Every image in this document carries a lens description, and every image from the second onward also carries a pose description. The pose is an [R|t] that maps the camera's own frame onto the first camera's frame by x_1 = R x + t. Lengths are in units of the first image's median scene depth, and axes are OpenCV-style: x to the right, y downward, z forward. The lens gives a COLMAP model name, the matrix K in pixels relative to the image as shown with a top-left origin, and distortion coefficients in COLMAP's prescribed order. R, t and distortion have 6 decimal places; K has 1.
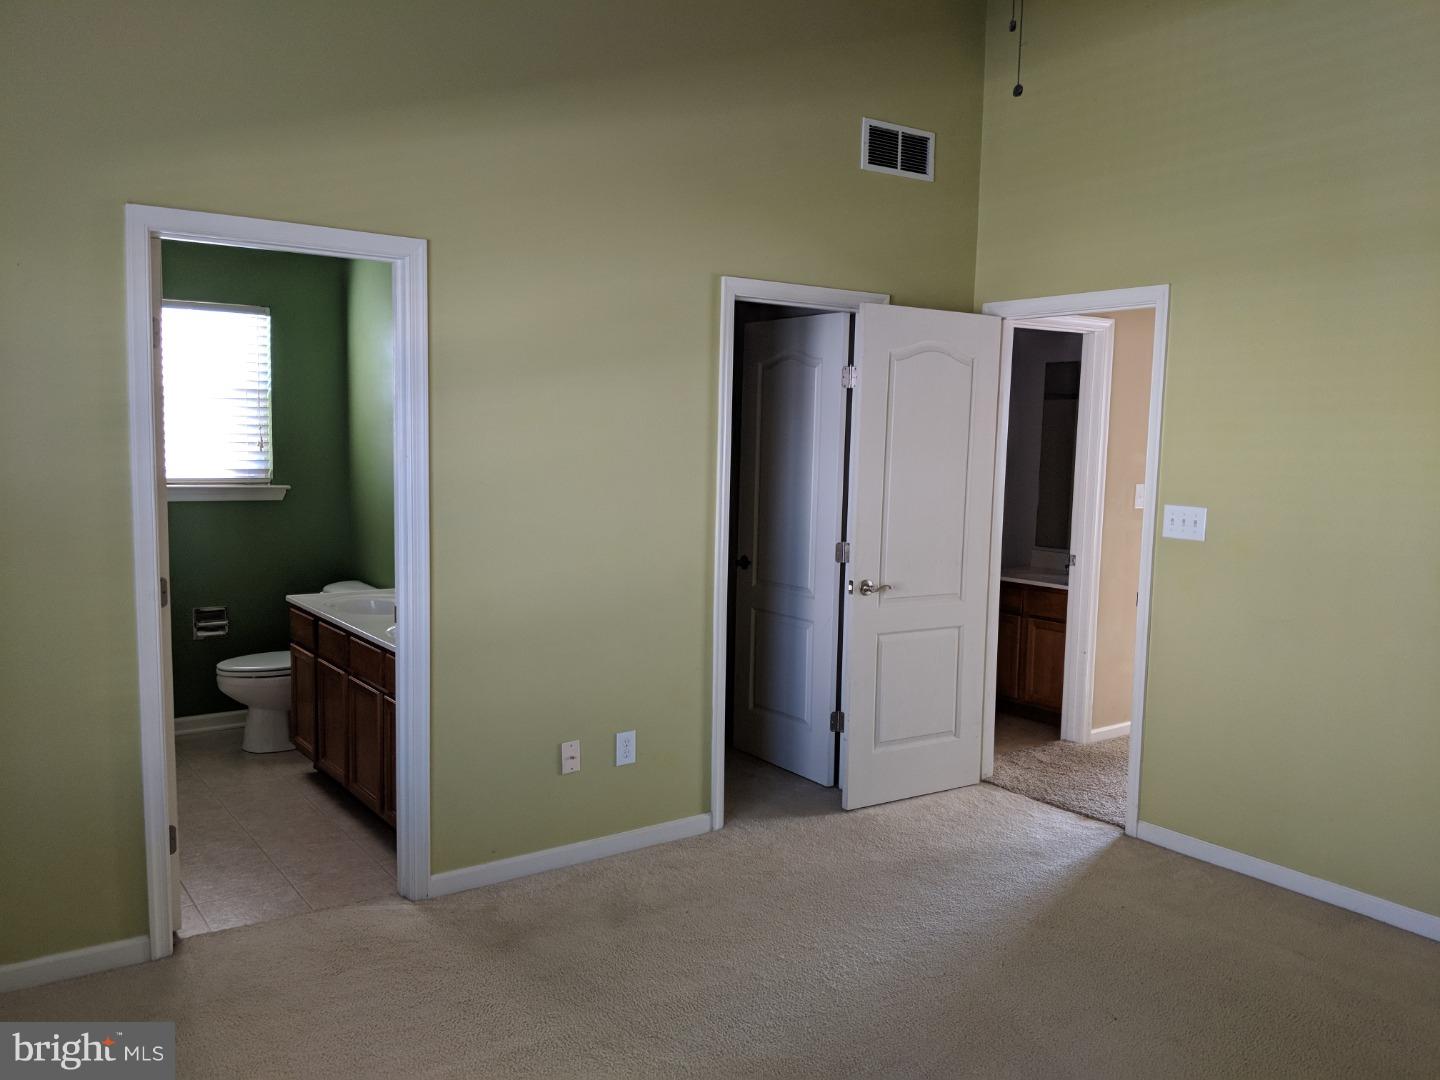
lens RADIAL K [[1149.7, 0, 725.4], [0, 1149.7, 544.5], [0, 0, 1]] dist [0.016050, -0.063082]
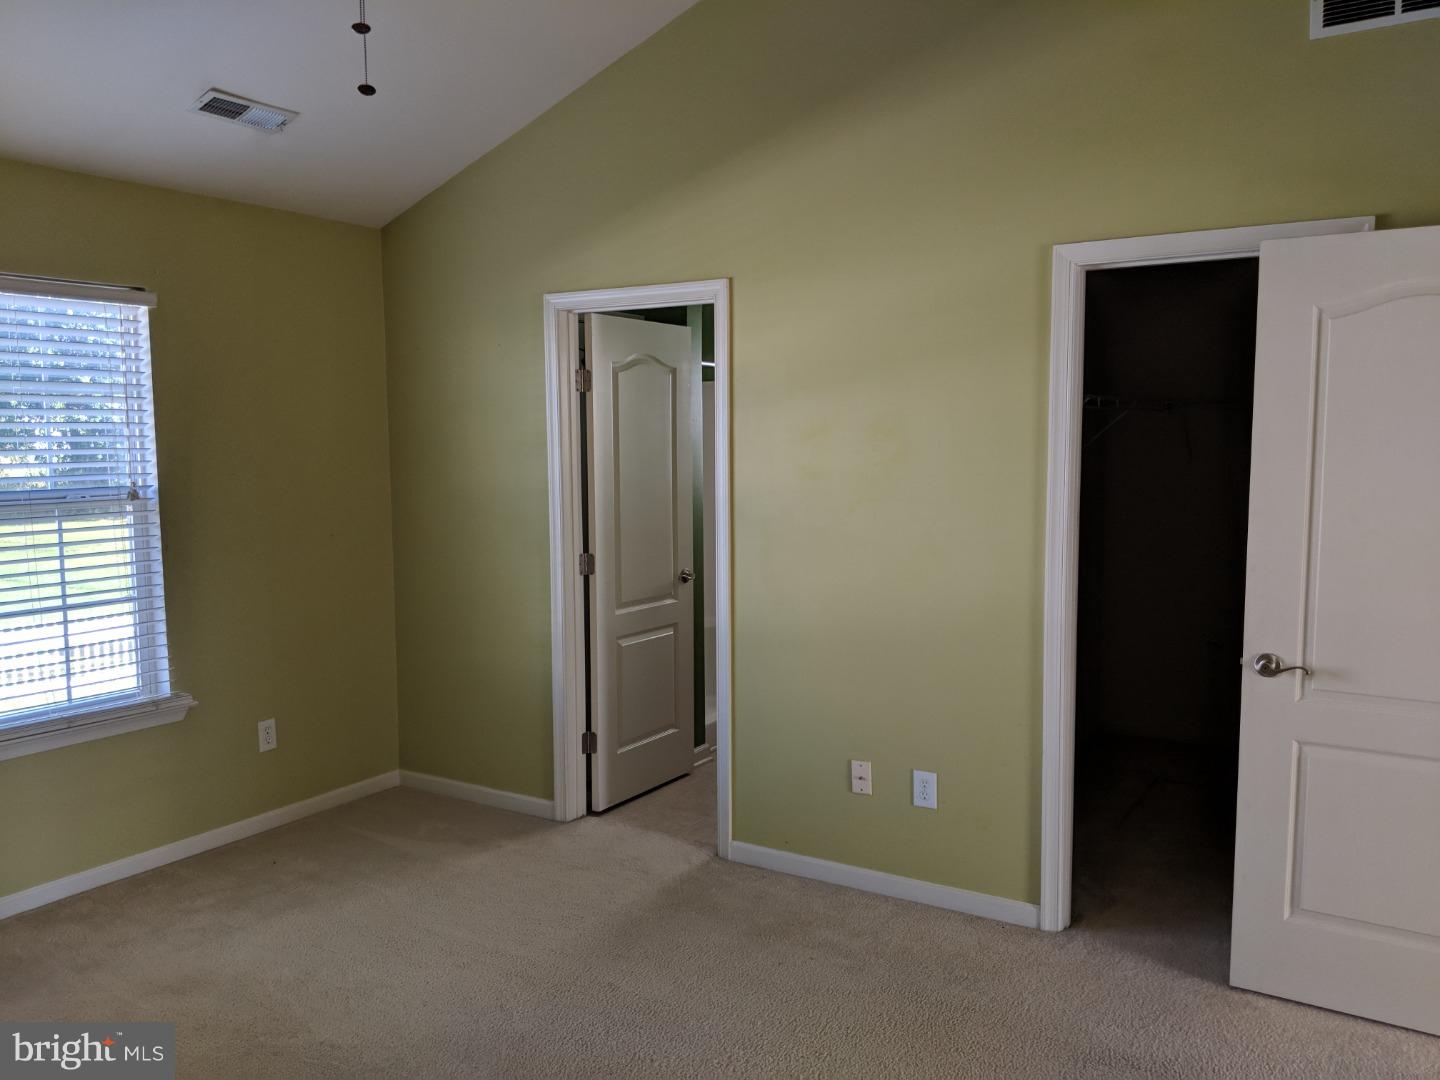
lens RADIAL K [[1149.7, 0, 723.1], [0, 1149.7, 535.6], [0, 0, 1]] dist [0.016050, -0.063082]
pose [[0.363056, 0.052394, -0.930293, 0.677507], [-0.079325, 0.996531, 0.025167, -0.031585], [0.928385, 0.064658, 0.365952, 0.498258]]
